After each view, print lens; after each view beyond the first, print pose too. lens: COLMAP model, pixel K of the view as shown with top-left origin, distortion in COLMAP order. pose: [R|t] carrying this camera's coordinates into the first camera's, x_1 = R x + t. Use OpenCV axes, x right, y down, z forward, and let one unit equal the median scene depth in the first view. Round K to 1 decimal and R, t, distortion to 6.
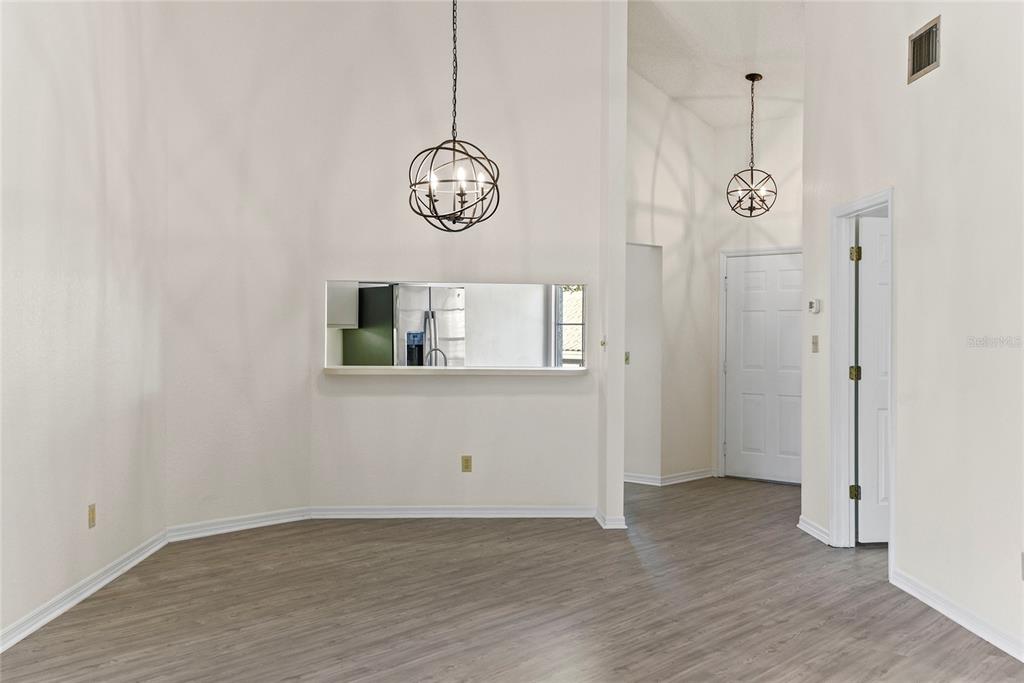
lens RADIAL K [[994.9, 0, 512.1], [0, 994.9, 330.5], [0, 0, 1]] dist [0.060990, -0.012647]
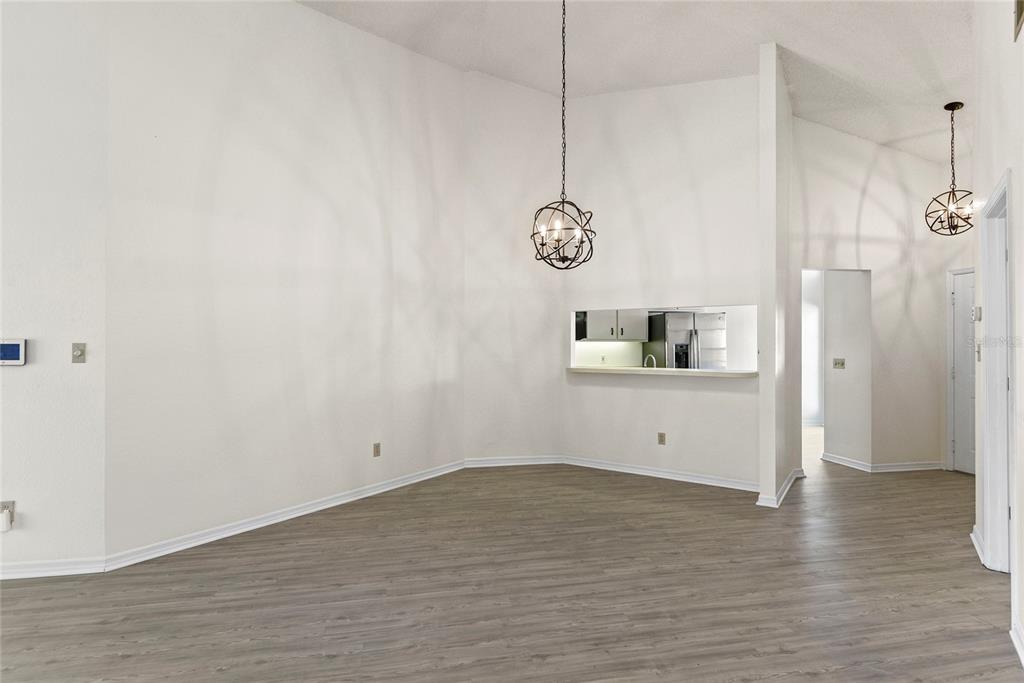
lens RADIAL K [[526.1, 0, 512.0], [0, 526.1, 341.5], [0, 0, 1]] dist [0.029614, -0.013627]
pose [[0.797249, -0.012026, -0.603530, 0.191582], [0.008366, 0.999926, -0.008874, 0.002850], [0.603592, 0.002026, 0.797291, 0.236727]]
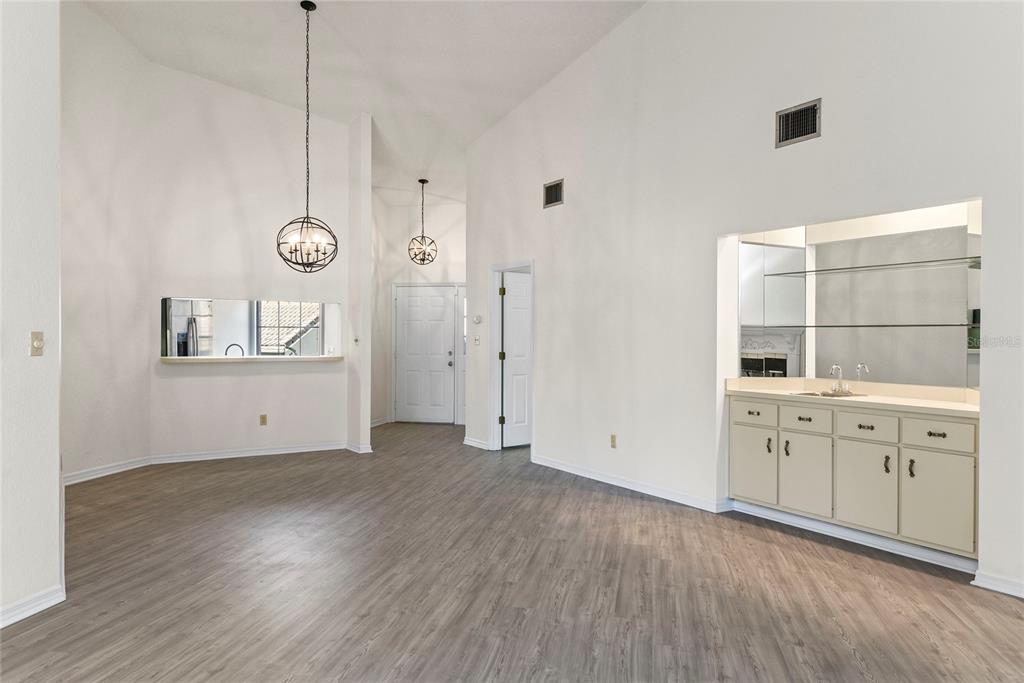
lens RADIAL K [[722.9, 0, 512.0], [0, 722.9, 341.5], [0, 0, 1]] dist [0.003103, -0.001309]
pose [[0.868572, -0.004144, 0.495545, -0.215765], [-0.003926, 0.999876, 0.015243, -0.003560], [-0.495547, -0.015185, 0.868448, -0.120125]]
